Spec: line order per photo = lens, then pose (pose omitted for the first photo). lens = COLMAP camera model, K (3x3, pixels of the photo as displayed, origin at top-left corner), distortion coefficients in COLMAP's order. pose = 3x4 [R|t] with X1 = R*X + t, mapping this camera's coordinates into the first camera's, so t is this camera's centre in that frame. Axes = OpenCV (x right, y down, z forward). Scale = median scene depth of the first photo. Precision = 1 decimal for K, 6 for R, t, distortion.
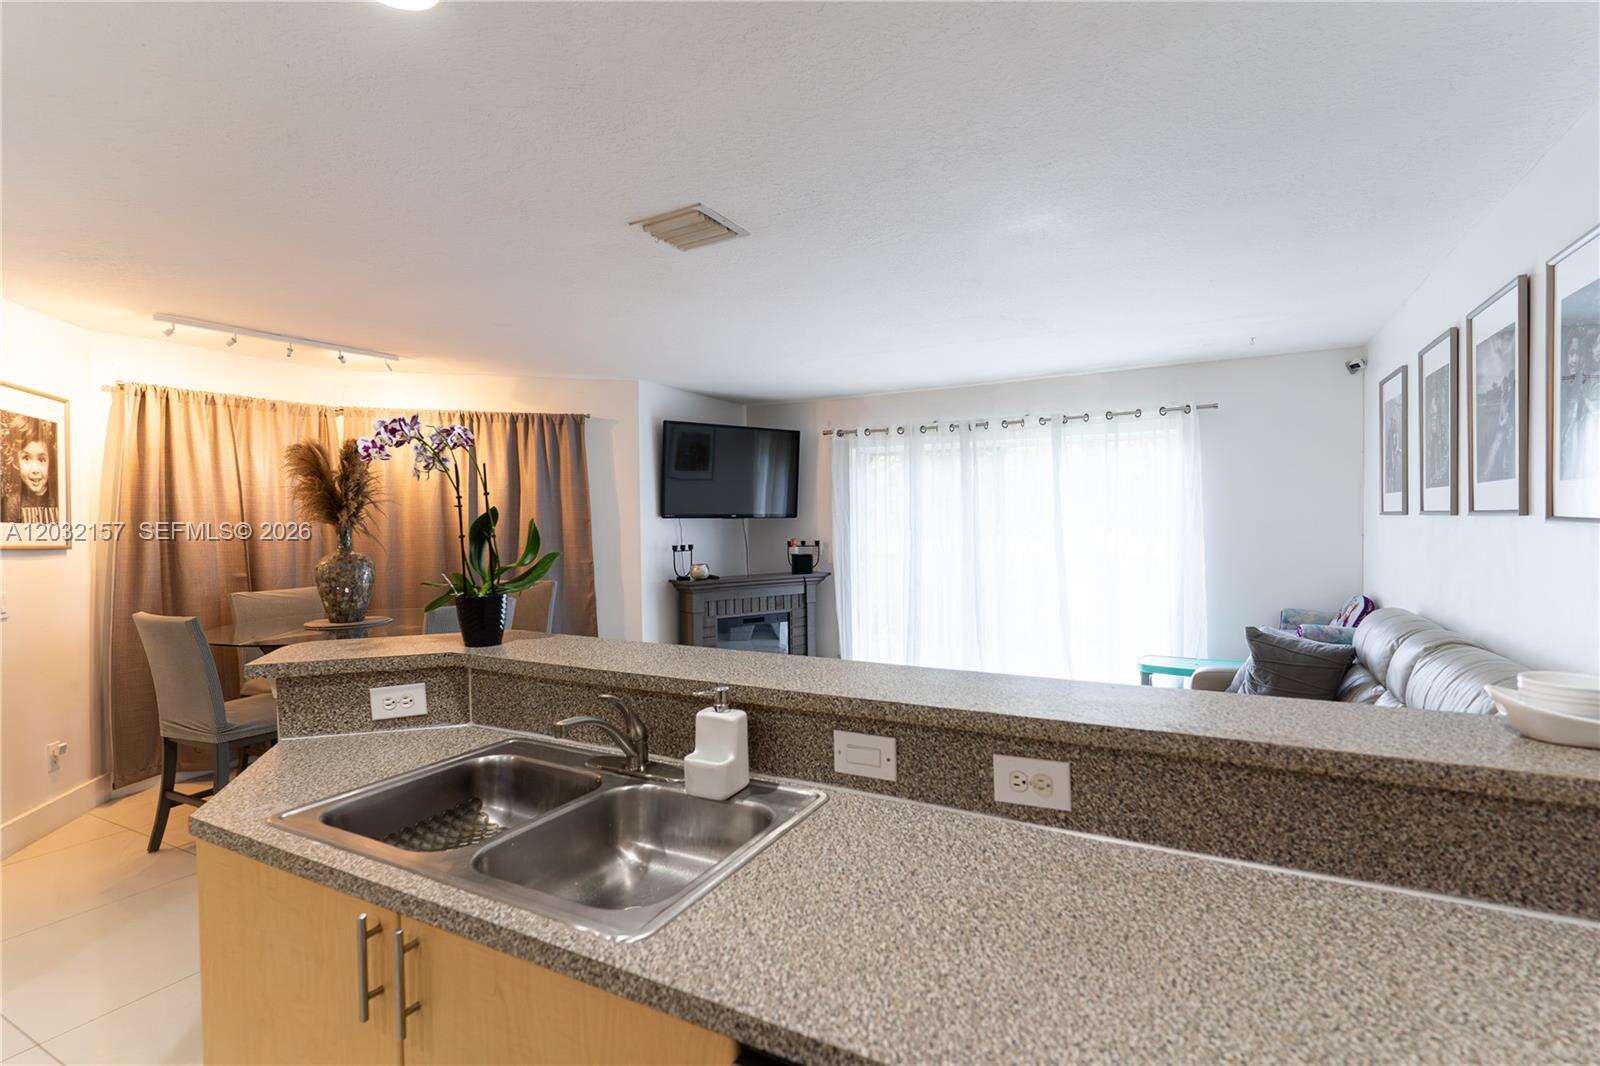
lens RADIAL K [[760.5, 0, 793.8], [0, 760.5, 535.0], [0, 0, 1]] dist [0.002399, -0.000948]
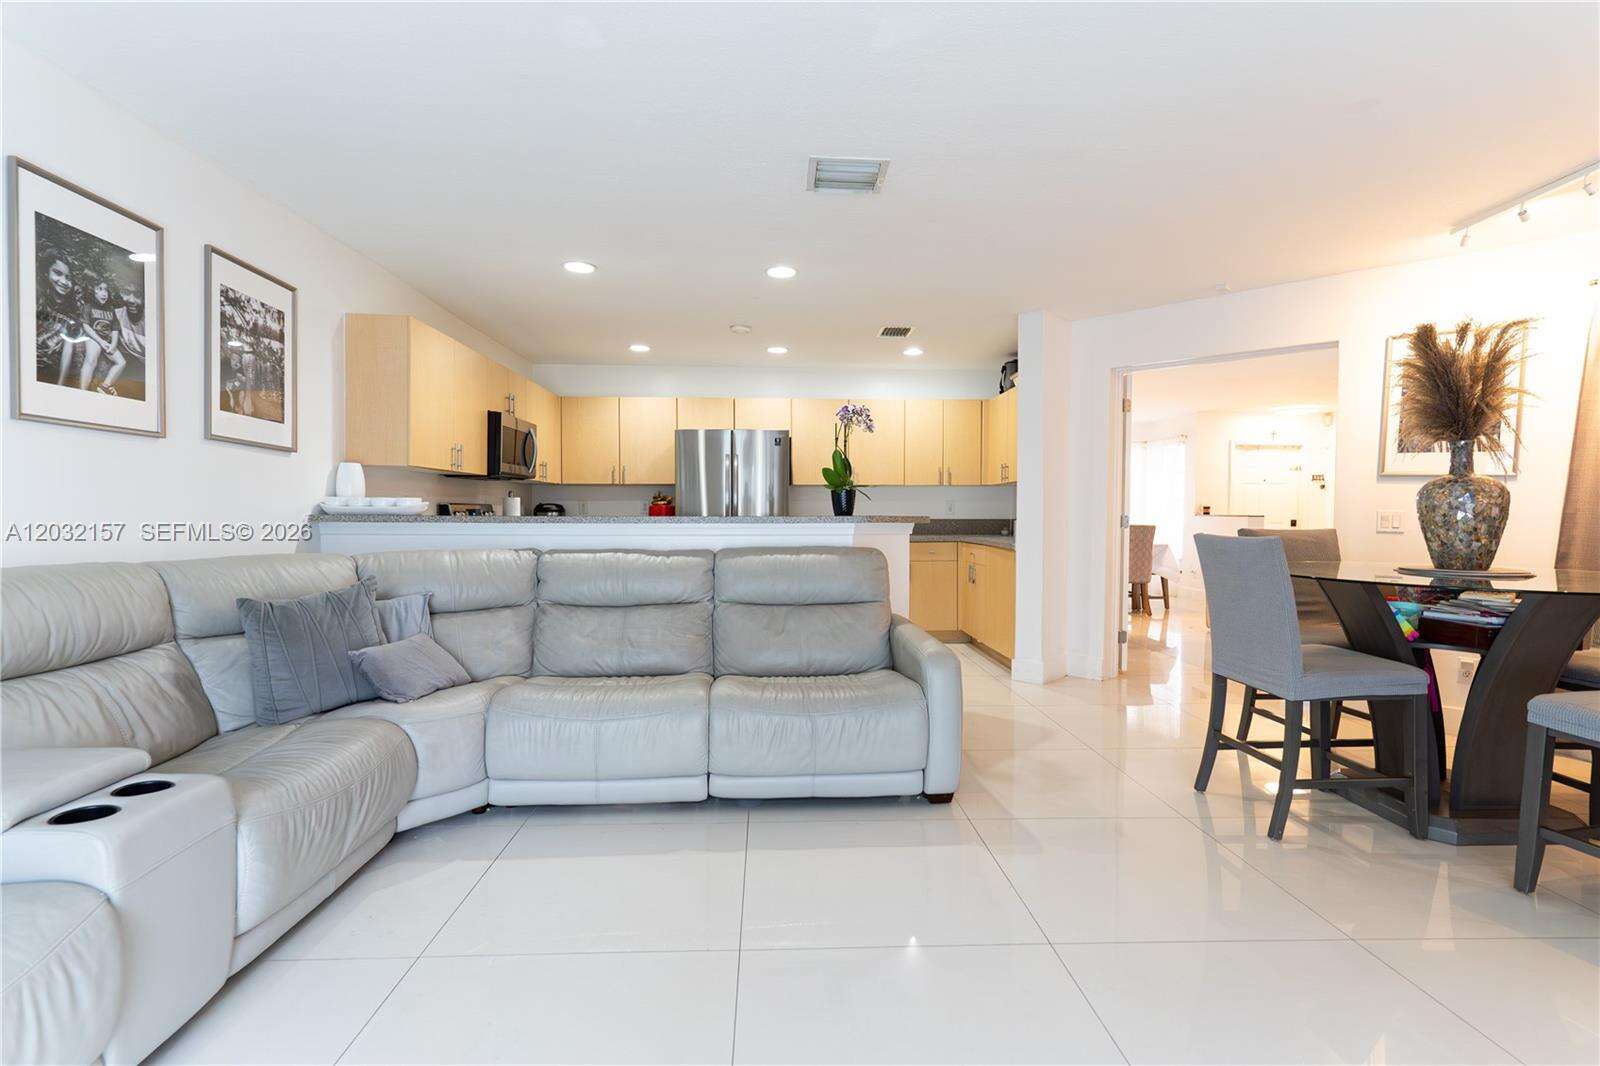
lens RADIAL K [[760.5, 0, 796.9], [0, 760.5, 532.8], [0, 0, 1]] dist [0.002399, -0.000948]
pose [[-0.861060, 0.023907, -0.507941, 0.261251], [-0.003804, 0.998563, 0.053447, 0.031906], [0.508489, 0.047953, -0.859732, 1.003884]]
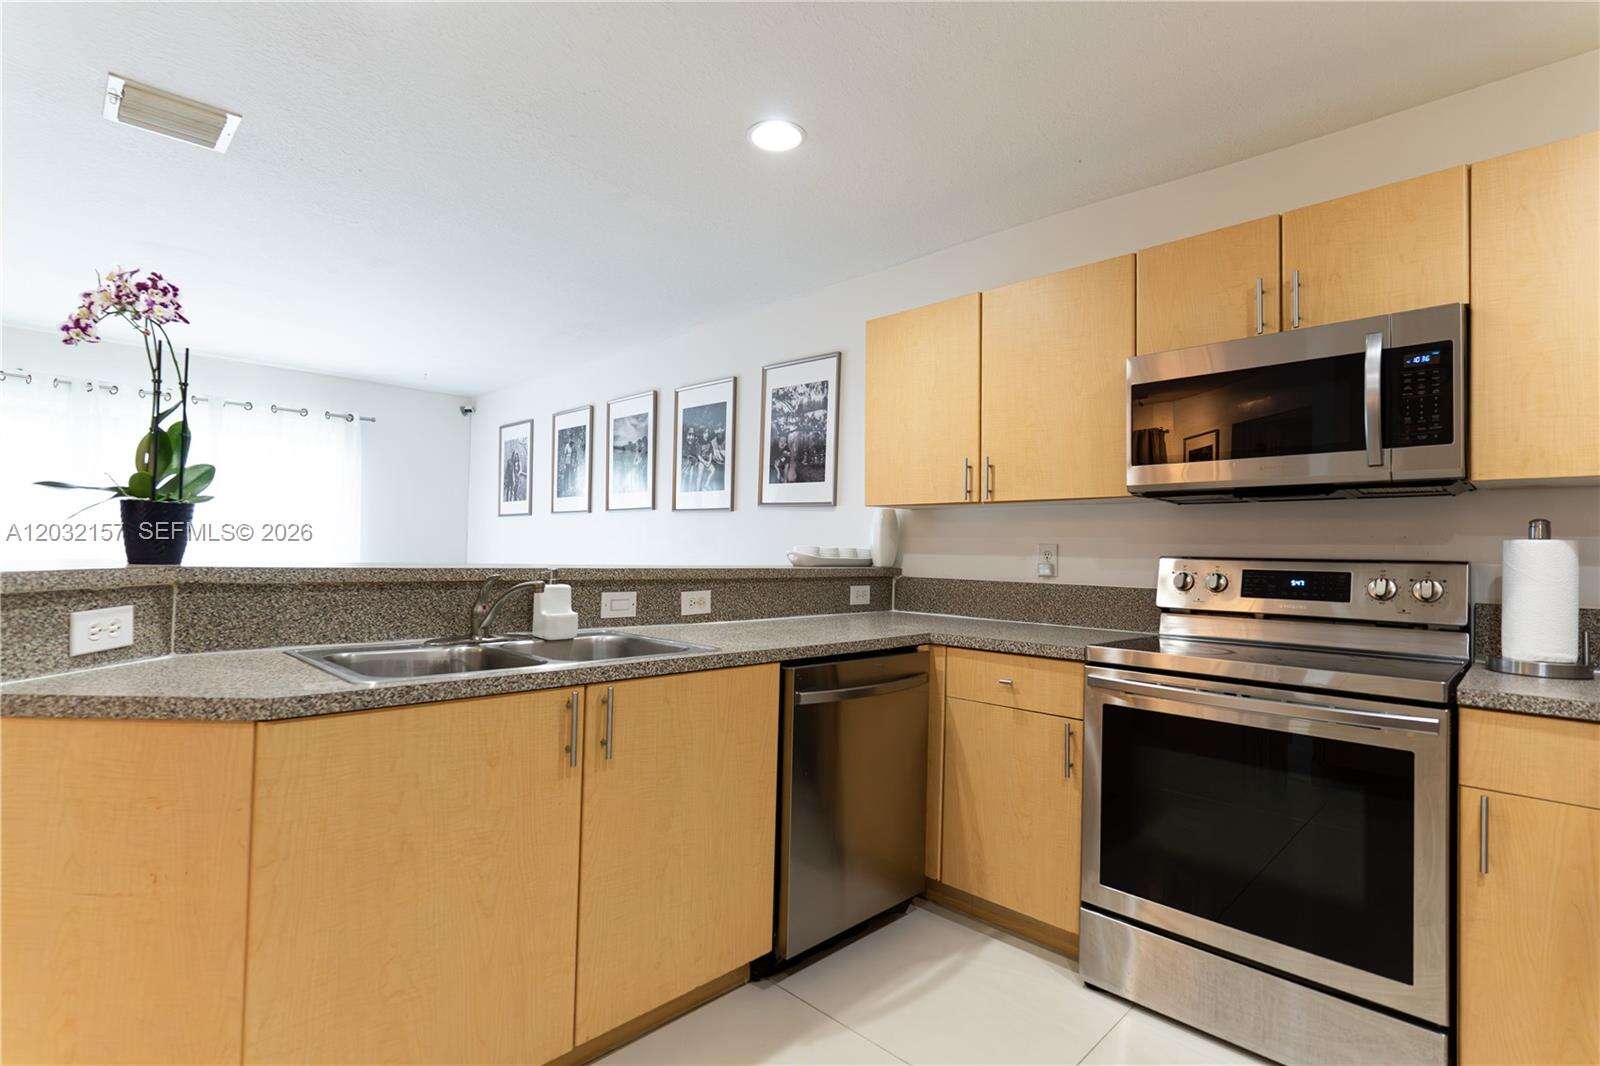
lens RADIAL K [[760.5, 0, 793.7], [0, 760.5, 534.1], [0, 0, 1]] dist [0.002399, -0.000948]
pose [[0.276835, 0.042824, 0.959963, -0.386555], [-0.004033, 0.999049, -0.043404, 0.055619], [-0.960909, 0.008144, 0.276744, 0.043729]]
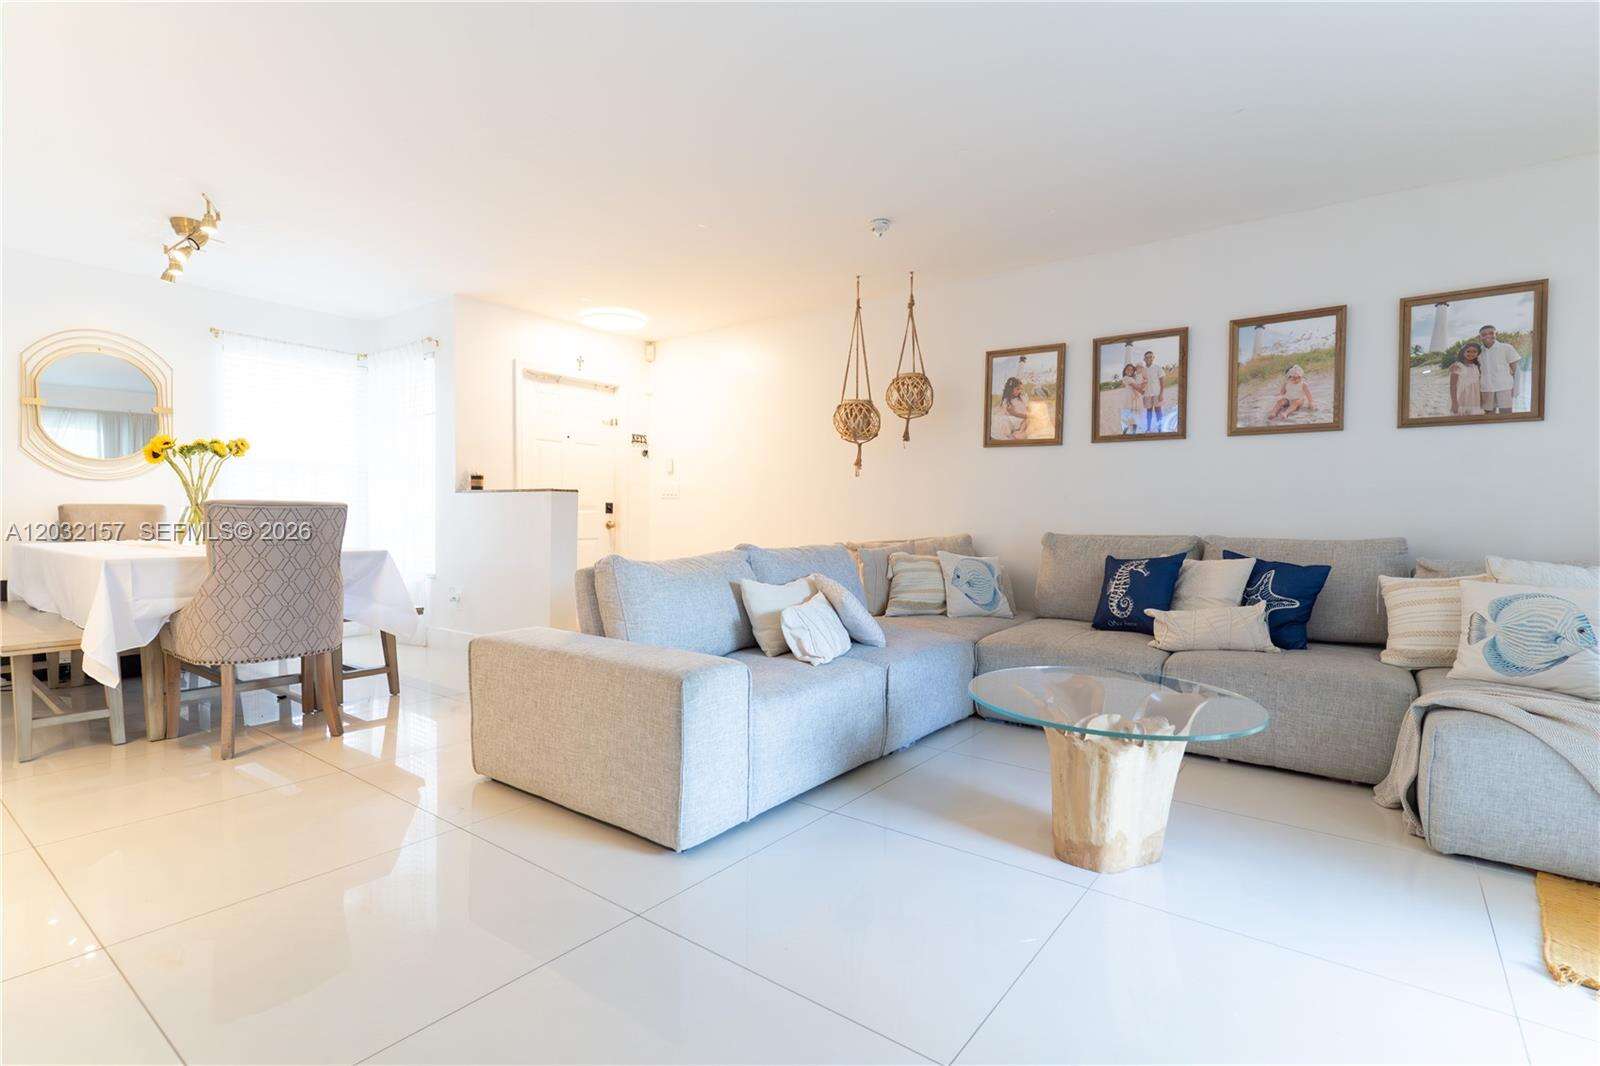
lens RADIAL K [[760.5, 0, 798.0], [0, 760.5, 537.4], [0, 0, 1]] dist [0.002399, -0.000948]
pose [[-0.156373, 0.041776, -0.986814, -0.634763], [-0.024630, 0.998629, 0.046180, 0.088404], [0.987391, 0.031527, -0.155130, 0.478708]]
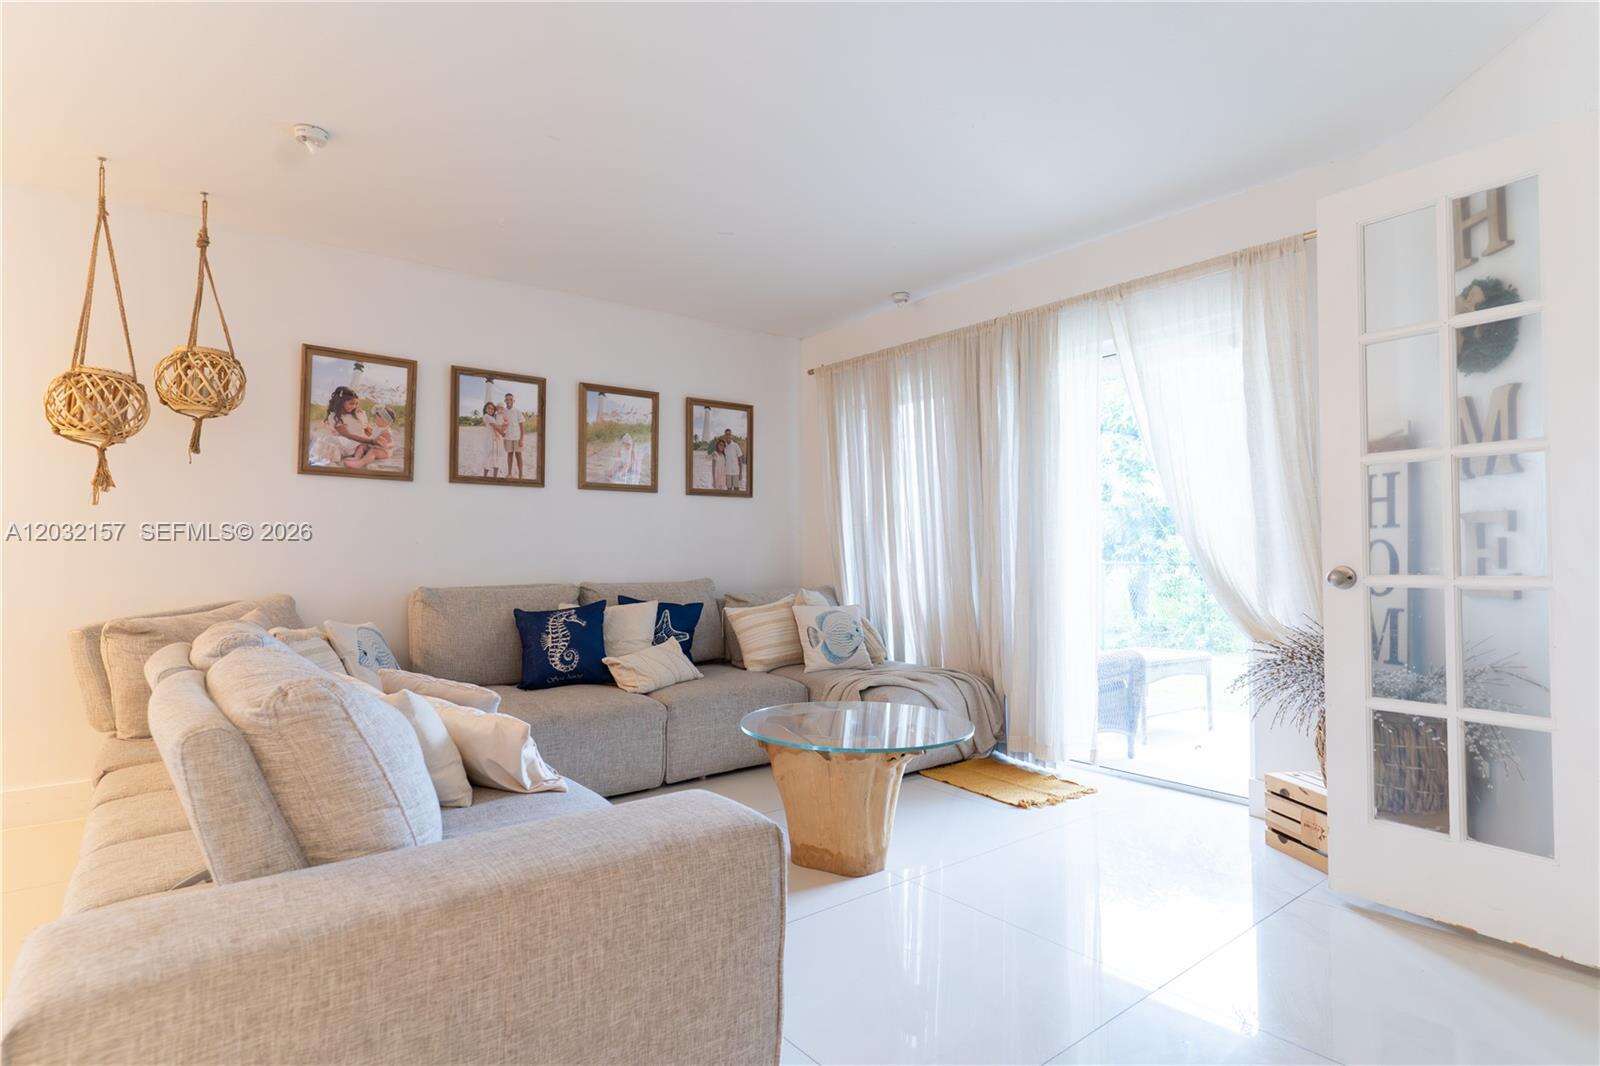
lens RADIAL K [[814.5, 0, 798.9], [0, 814.5, 535.3], [0, 0, 1]] dist [-0.004103, 0.001690]
pose [[0.919462, 0.003945, -0.393159, -0.896068], [-0.018783, 0.999249, -0.033900, 0.086840], [0.392730, 0.038554, 0.918845, 0.077423]]
